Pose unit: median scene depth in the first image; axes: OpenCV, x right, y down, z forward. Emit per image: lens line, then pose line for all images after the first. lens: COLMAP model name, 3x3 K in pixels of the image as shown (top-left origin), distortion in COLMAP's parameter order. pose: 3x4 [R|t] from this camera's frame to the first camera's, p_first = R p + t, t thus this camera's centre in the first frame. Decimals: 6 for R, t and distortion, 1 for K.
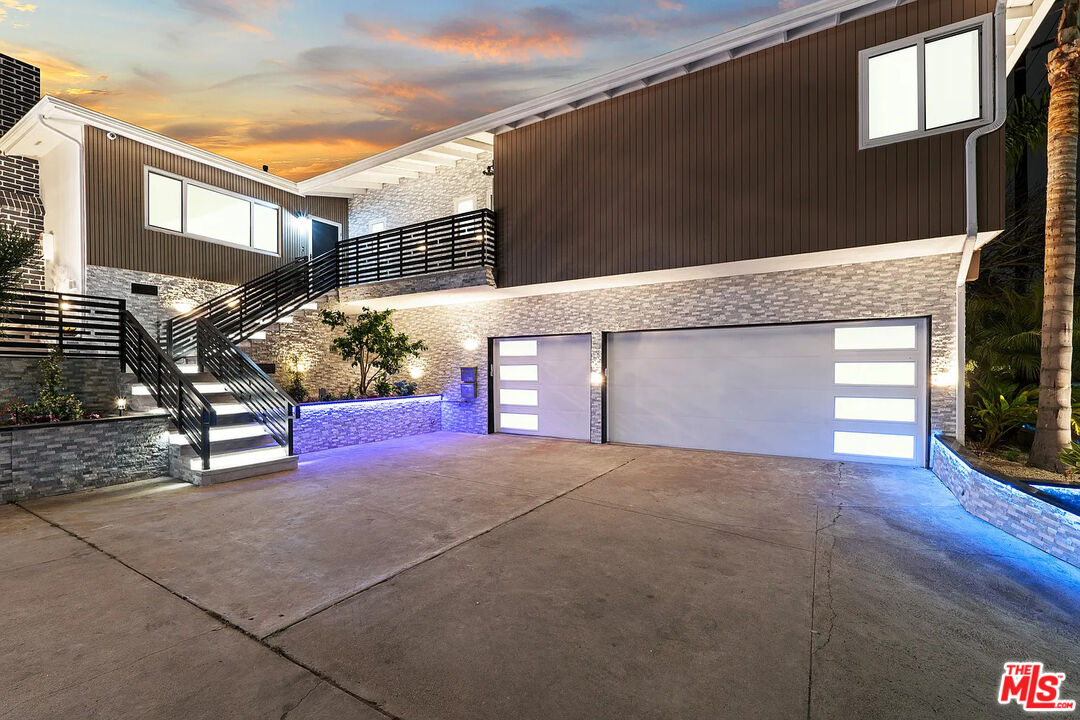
lens RADIAL K [[482.6, 0, 532.9], [0, 482.6, 364.1], [0, 0, 1]] dist [-0.001617, -0.000286]
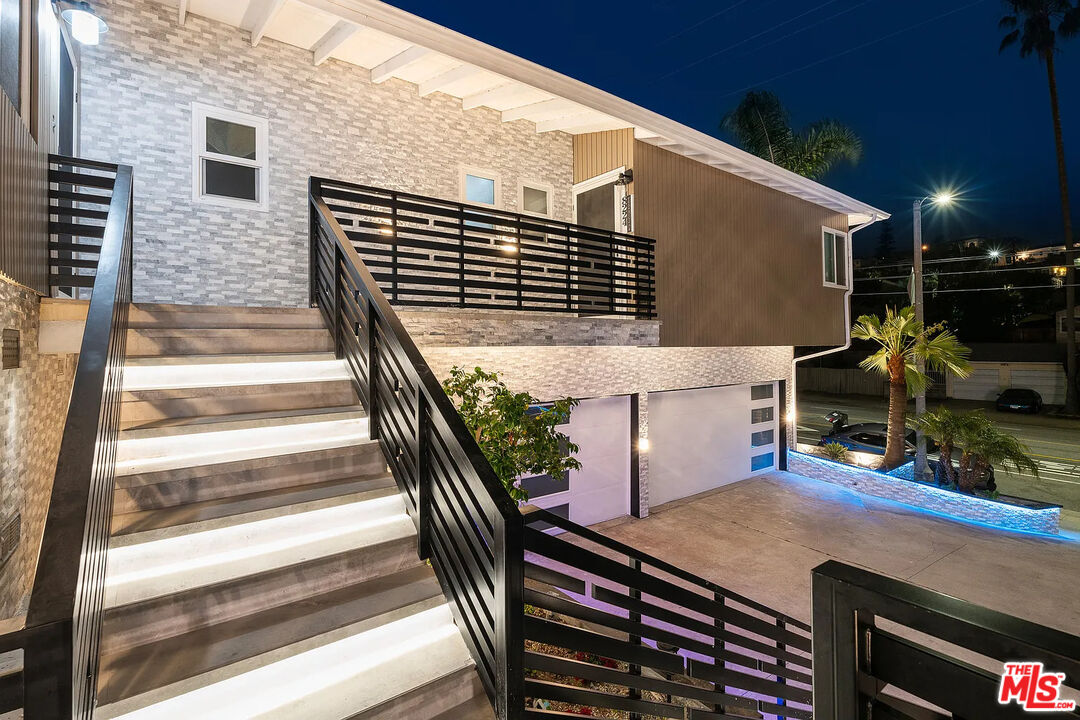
lens RADIAL K [[497.6, 0, 538.2], [0, 497.6, 337.9], [0, 0, 1]] dist [0.000633, 0.000109]
pose [[0.380004, 0.020425, 0.924759, -0.821084], [-0.007552, 0.999791, -0.018979, -0.152927], [-0.924954, 0.000229, 0.380079, 0.844396]]
